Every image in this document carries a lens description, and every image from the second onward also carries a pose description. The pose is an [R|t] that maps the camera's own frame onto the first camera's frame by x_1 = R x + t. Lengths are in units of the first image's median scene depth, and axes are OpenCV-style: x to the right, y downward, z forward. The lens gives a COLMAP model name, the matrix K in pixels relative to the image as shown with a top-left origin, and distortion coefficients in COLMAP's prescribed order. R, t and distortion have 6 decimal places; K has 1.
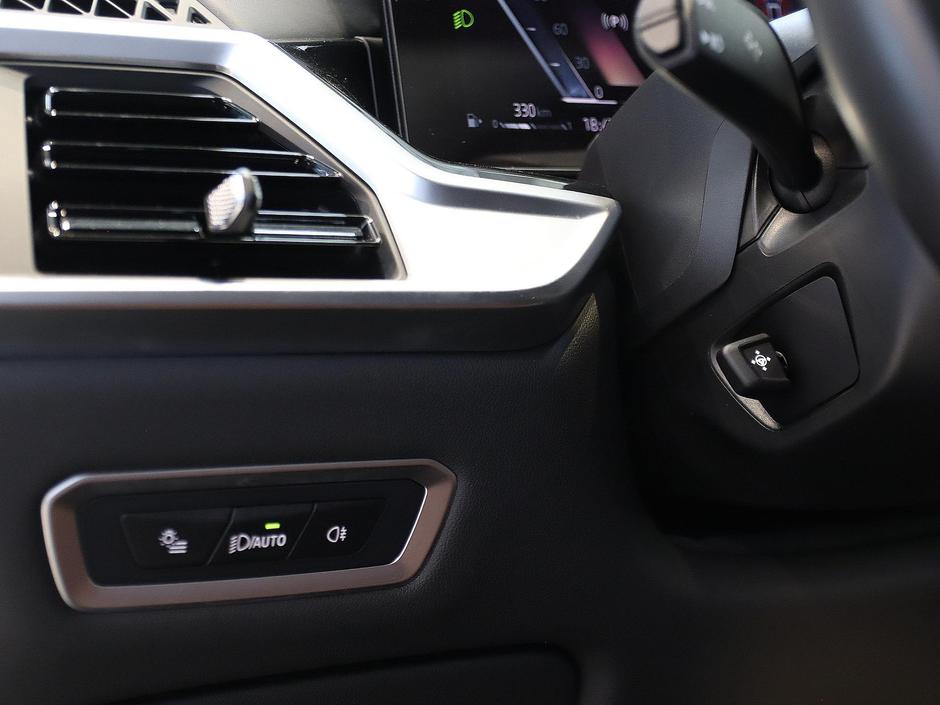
lens RADIAL K [[2220.0, 0, 471.0], [0, 2220.0, 352.6], [0, 0, 1]] dist [0.106896, 0.000000]
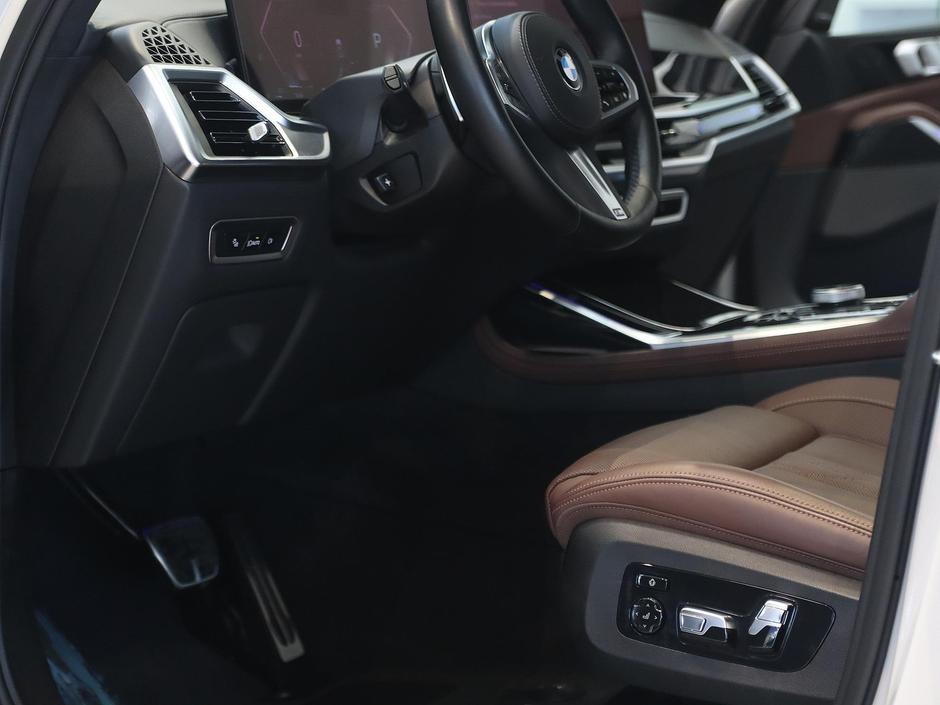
lens RADIAL K [[2123.1, 0, 473.4], [0, 2123.1, 356.1], [0, 0, 1]] dist [0.141585, 0.000000]
pose [[0.871611, -0.045521, 0.488081, -1.199701], [0.004191, 0.996335, 0.085440, -0.007561], [-0.490181, -0.072425, 0.868606, -1.599948]]
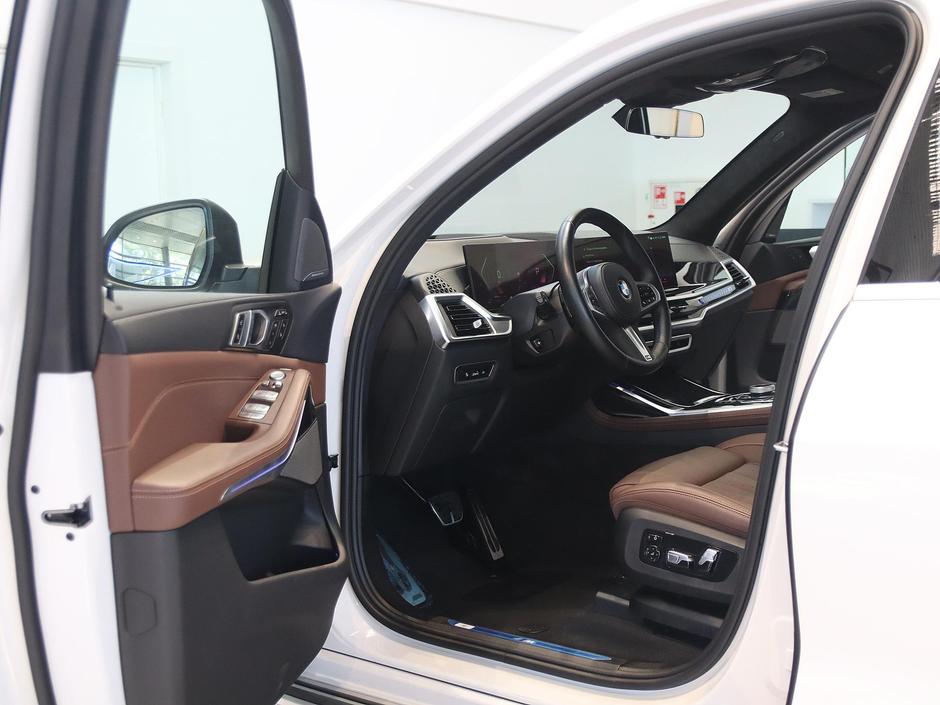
lens RADIAL K [[1136.3, 0, 471.9], [0, 1136.3, 349.6], [0, 0, 1]] dist [-0.043599, 0.000000]
pose [[0.928599, -0.034685, 0.369461, -1.284579], [0.009299, 0.997484, 0.070273, -0.213421], [-0.370969, -0.061820, 0.926585, -2.013128]]
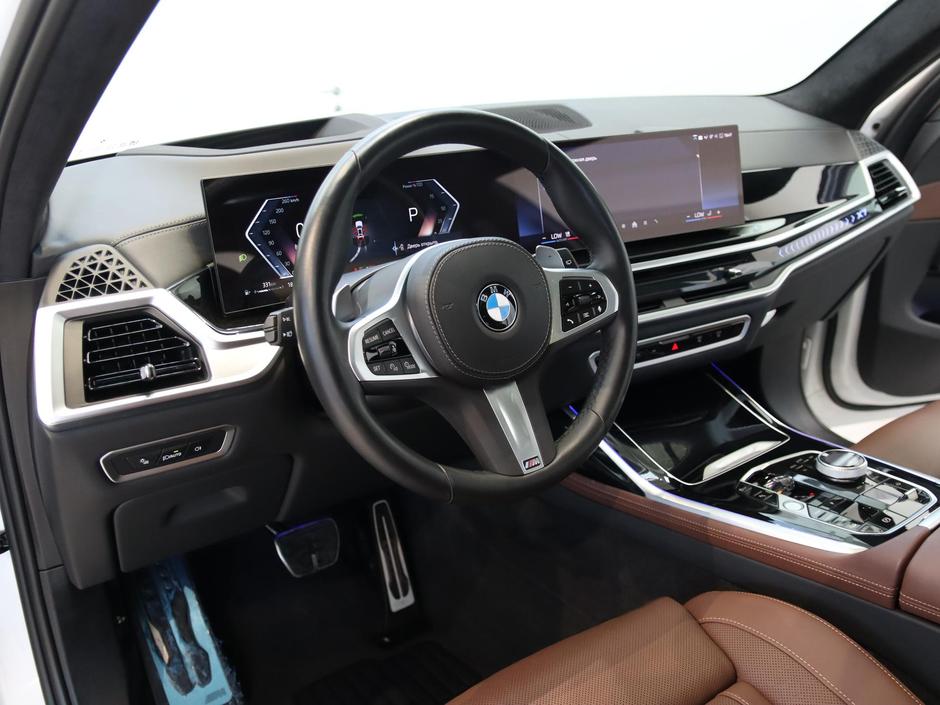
lens RADIAL K [[833.1, 0, 463.6], [0, 833.1, 357.4], [0, 0, 1]] dist [-0.103164, 0.060938]
pose [[0.998387, -0.005125, 0.056546, 0.259071], [-0.014426, 0.940334, 0.339946, -0.456897], [-0.054914, -0.340213, 0.938744, -0.123502]]
